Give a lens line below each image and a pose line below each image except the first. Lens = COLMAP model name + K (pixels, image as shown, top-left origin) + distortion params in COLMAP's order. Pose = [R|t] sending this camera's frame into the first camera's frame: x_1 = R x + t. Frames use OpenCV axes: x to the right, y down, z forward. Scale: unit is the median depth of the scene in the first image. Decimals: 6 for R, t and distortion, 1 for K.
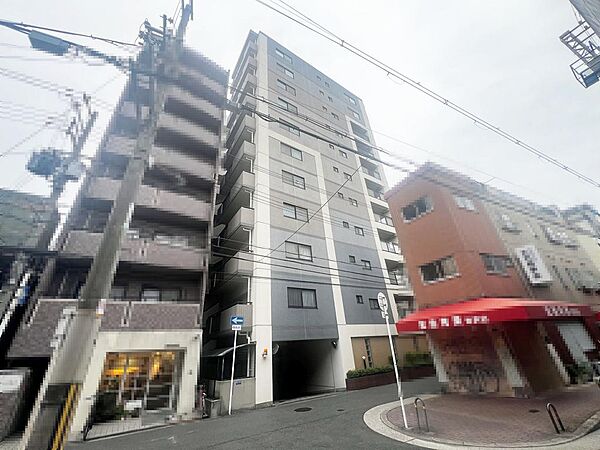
lens RADIAL K [[240.2, 0, 298.3], [0, 240.2, 225.8], [0, 0, 1]] dist [-0.002899, -0.000088]
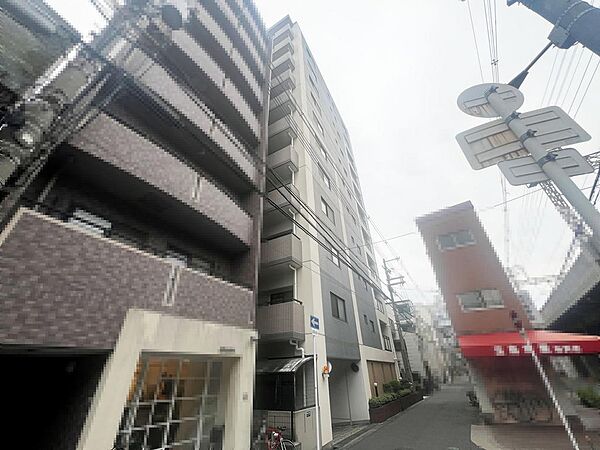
lens RADIAL K [[240.2, 0, 298.4], [0, 240.2, 223.7], [0, 0, 1]] dist [-0.002899, -0.000088]
pose [[0.889489, 0.280033, 0.361096, -0.649152], [-0.244352, 0.959236, -0.141983, 0.223523], [-0.386136, 0.038058, 0.921657, 0.338901]]
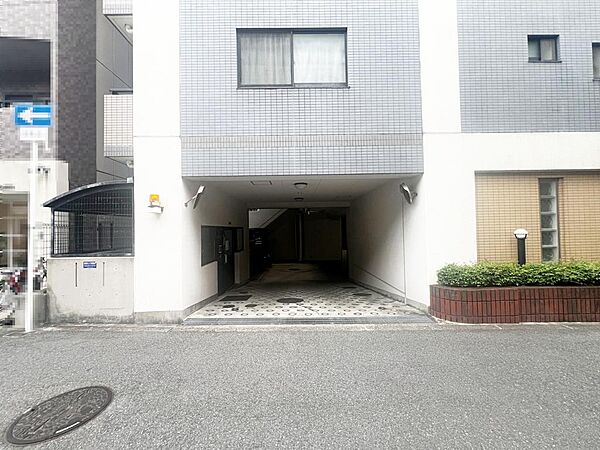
lens RADIAL K [[240.2, 0, 303.2], [0, 240.2, 226.1], [0, 0, 1]] dist [-0.002899, -0.000088]
pose [[0.841830, 0.042141, -0.538094, 0.274084], [0.216886, 0.886506, 0.408738, 0.483049], [0.494249, -0.460793, 0.737148, 0.867586]]
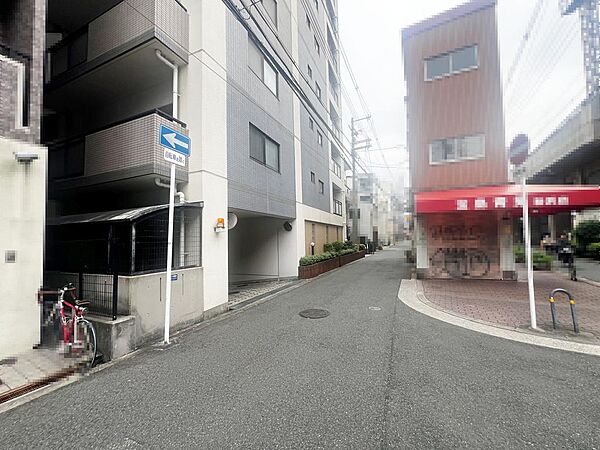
lens RADIAL K [[240.2, 0, 299.3], [0, 240.2, 225.8], [0, 0, 1]] dist [-0.002899, -0.000088]
pose [[0.831283, 0.077667, 0.550396, -0.292907], [-0.286389, 0.908490, 0.304346, 0.345720], [-0.476392, -0.410625, 0.777456, 0.552145]]
